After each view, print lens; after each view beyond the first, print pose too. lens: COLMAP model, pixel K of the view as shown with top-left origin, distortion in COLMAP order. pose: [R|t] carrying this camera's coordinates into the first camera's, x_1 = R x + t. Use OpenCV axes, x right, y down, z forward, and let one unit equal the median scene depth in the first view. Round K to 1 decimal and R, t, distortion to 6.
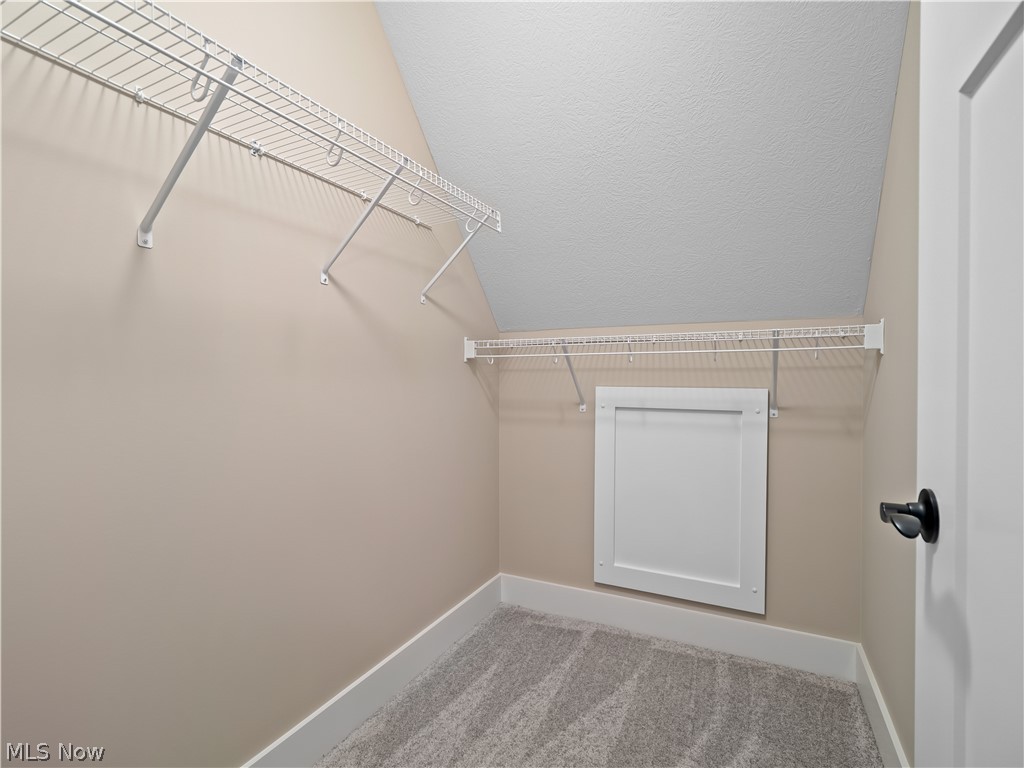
lens RADIAL K [[504.5, 0, 512.0], [0, 504.5, 383.8], [0, 0, 1]] dist [-0.002848, -0.005206]
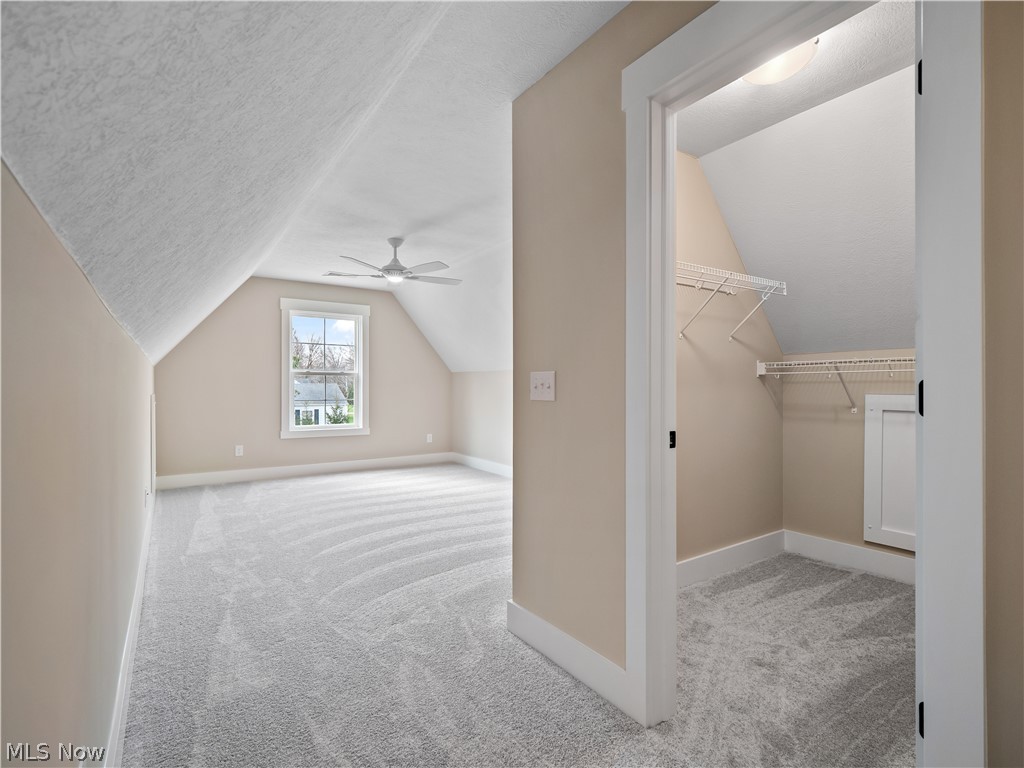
lens RADIAL K [[504.5, 0, 507.9], [0, 504.5, 389.1], [0, 0, 1]] dist [-0.002848, -0.005206]
pose [[0.872271, -0.000090, -0.489022, -0.009385], [-0.004107, 0.999963, -0.007510, 0.005285], [0.489005, 0.008560, 0.872239, -0.662704]]
